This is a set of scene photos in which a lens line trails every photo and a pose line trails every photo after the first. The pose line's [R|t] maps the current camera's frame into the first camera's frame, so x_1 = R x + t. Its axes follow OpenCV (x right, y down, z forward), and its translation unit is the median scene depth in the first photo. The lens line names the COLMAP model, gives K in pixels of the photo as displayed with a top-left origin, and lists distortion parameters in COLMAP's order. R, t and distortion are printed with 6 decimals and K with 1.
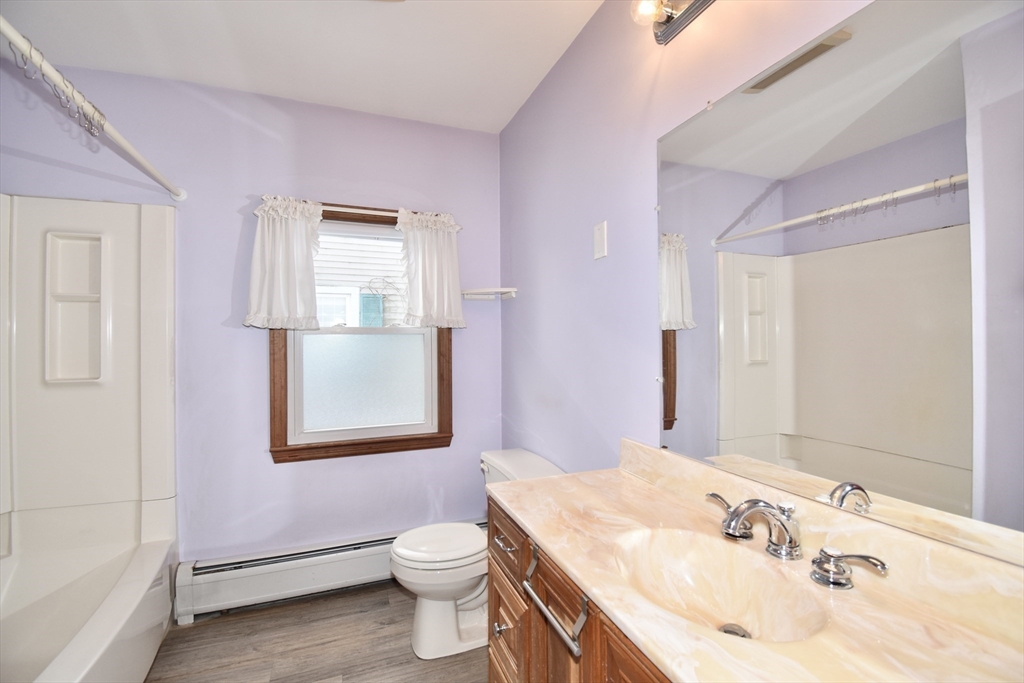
lens RADIAL K [[457.8, 0, 524.3], [0, 457.8, 337.7], [0, 0, 1]] dist [0.026497, -0.026414]
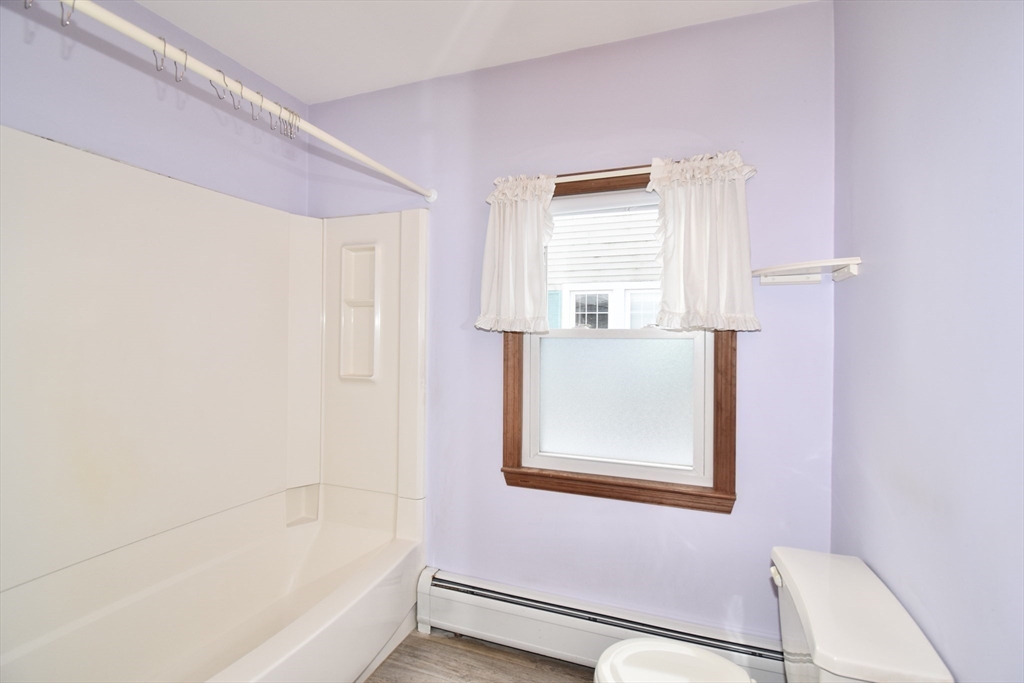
lens RADIAL K [[457.8, 0, 524.3], [0, 457.8, 337.7], [0, 0, 1]] dist [0.026497, -0.026414]
pose [[0.736730, 0.015777, -0.676003, 0.066611], [-0.012603, 0.999874, 0.009601, -0.015754], [0.676069, 0.001446, 0.736837, 0.378009]]
